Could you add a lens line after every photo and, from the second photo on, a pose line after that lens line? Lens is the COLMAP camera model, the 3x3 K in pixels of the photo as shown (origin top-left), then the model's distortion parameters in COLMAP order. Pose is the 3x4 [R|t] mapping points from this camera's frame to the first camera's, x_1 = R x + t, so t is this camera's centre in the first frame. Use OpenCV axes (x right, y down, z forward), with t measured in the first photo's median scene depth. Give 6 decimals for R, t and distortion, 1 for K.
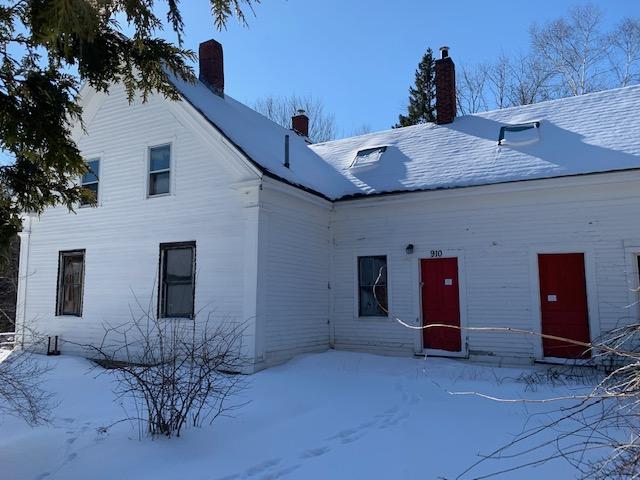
lens RADIAL K [[487.5, 0, 319.9], [0, 487.5, 226.4], [0, 0, 1]] dist [0.008020, 0.001359]
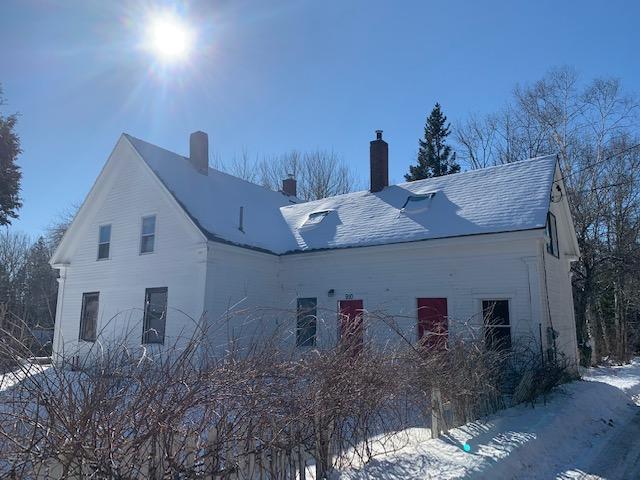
lens RADIAL K [[483.6, 0, 320.0], [0, 483.6, 240.0], [0, 0, 1]] dist [0.047459, -0.000138]
pose [[0.992237, -0.007181, -0.124155, 0.308748], [0.001151, 0.998819, -0.048566, -0.031359], [0.124357, 0.048046, 0.991074, -0.282834]]
